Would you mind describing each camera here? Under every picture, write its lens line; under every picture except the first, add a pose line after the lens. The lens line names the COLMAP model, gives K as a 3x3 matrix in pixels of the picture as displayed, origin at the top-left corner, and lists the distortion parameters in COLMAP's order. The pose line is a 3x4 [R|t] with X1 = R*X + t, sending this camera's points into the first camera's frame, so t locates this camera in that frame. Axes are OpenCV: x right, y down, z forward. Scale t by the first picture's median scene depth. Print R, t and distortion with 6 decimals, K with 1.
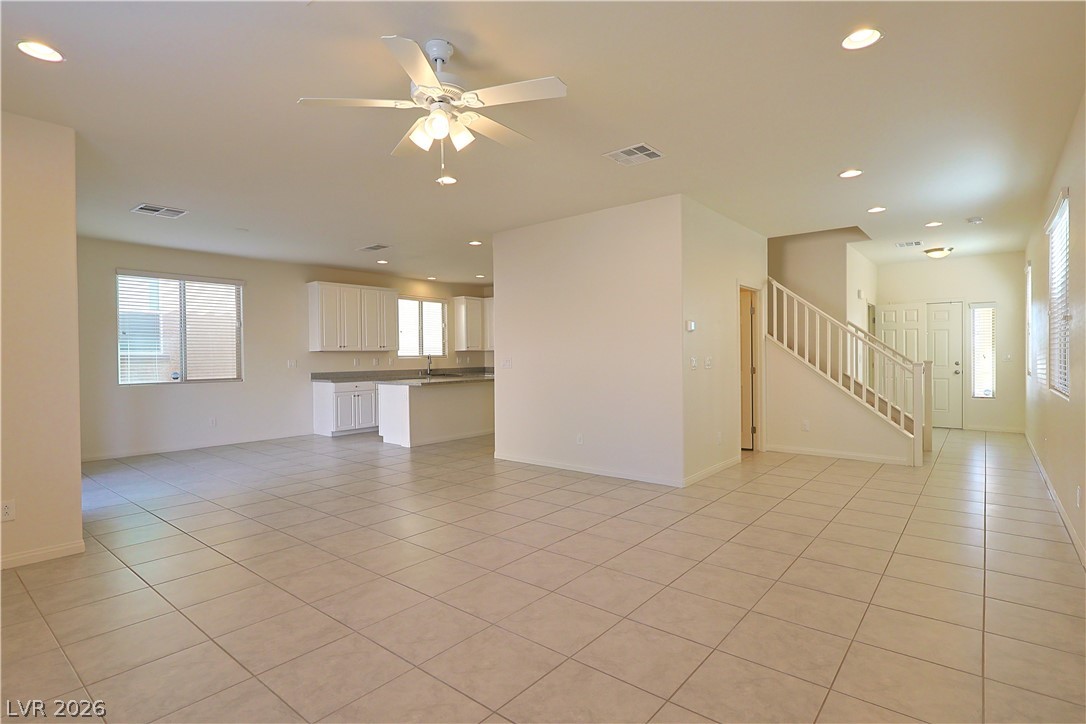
lens RADIAL K [[529.5, 0, 543.0], [0, 529.5, 362.0], [0, 0, 1]] dist [-0.004705, -0.000425]
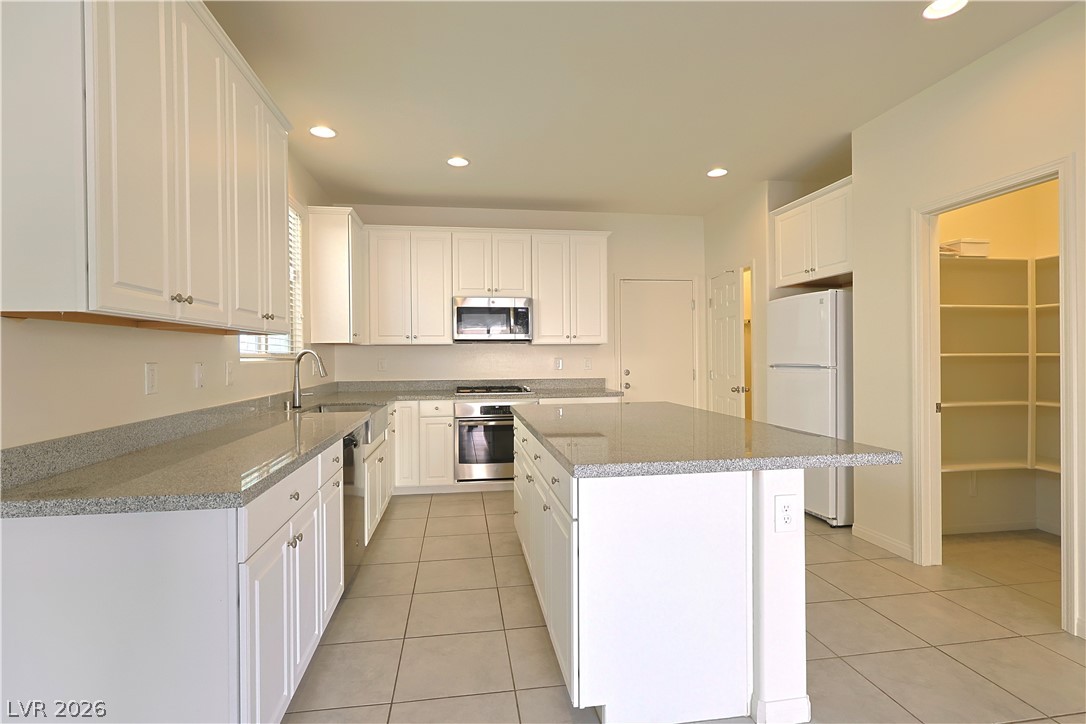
lens RADIAL K [[529.5, 0, 543.0], [0, 529.5, 362.0], [0, 0, 1]] dist [-0.004705, -0.000425]
pose [[0.661915, -0.001047, 0.749578, -0.365304], [0.010164, 0.999920, -0.007578, -0.002438], [-0.749510, 0.012635, 0.661872, 0.645507]]
